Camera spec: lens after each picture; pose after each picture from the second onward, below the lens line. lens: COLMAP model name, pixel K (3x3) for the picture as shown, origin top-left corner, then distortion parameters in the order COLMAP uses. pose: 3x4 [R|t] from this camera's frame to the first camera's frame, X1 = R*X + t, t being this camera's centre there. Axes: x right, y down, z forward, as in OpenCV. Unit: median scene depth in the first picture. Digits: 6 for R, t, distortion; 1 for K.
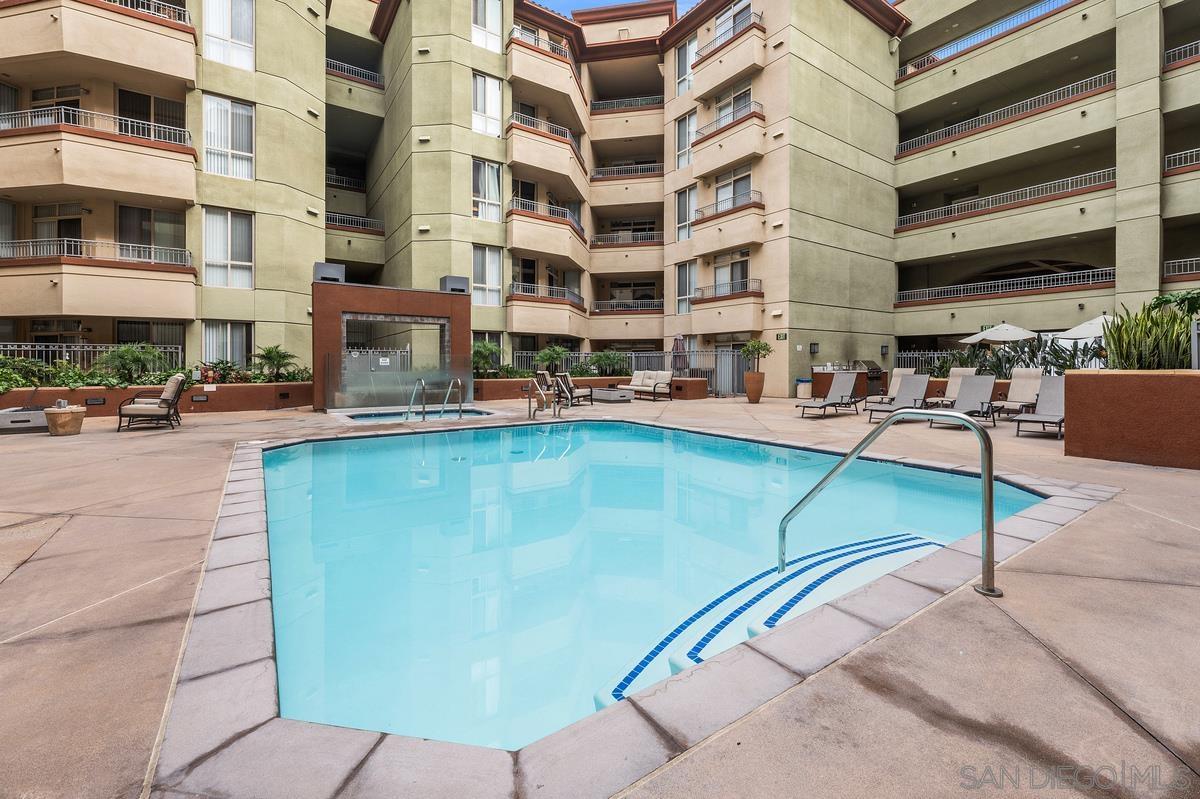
lens RADIAL K [[510.8, 0, 604.8], [0, 510.8, 367.1], [0, 0, 1]] dist [0.005870, 0.000686]
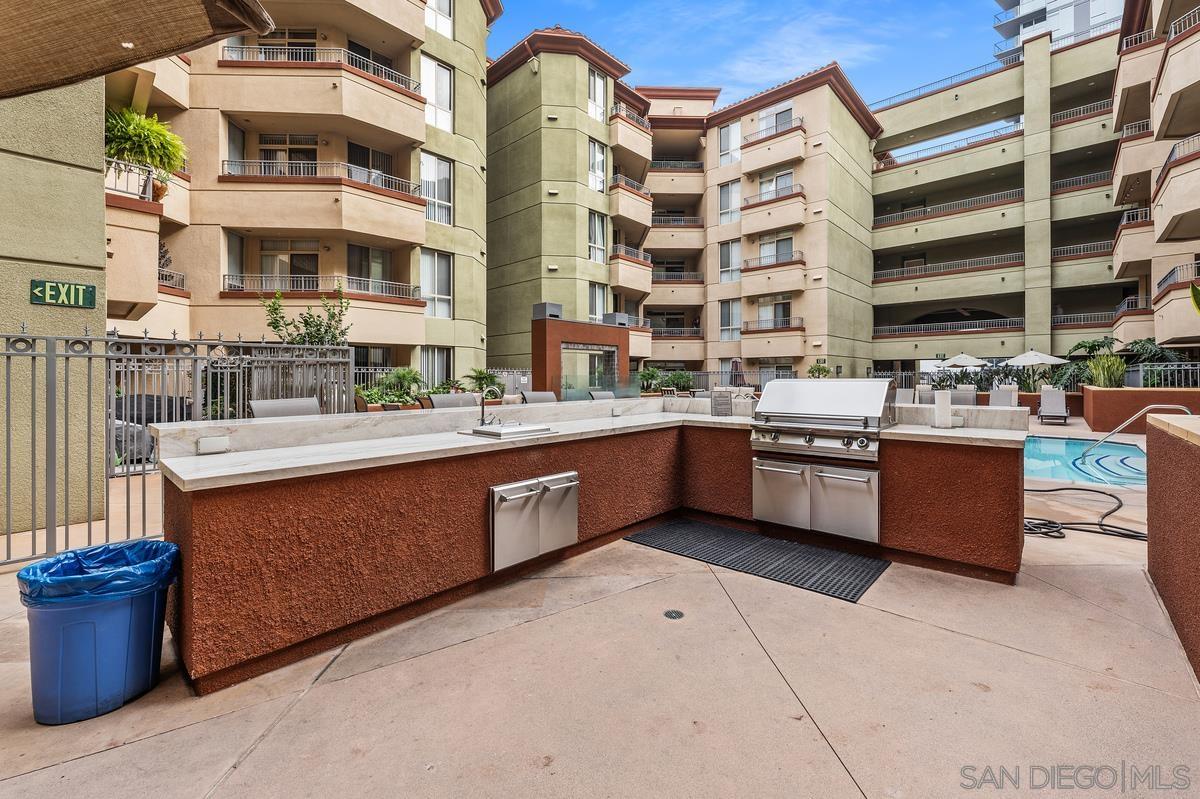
lens RADIAL K [[510.8, 0, 598.1], [0, 510.8, 377.9], [0, 0, 1]] dist [0.005870, 0.000686]
pose [[0.974684, 0.000715, 0.223587, -0.501215], [0.000428, 0.999987, -0.005064, -0.009023], [-0.223588, 0.005032, 0.974671, -0.170555]]
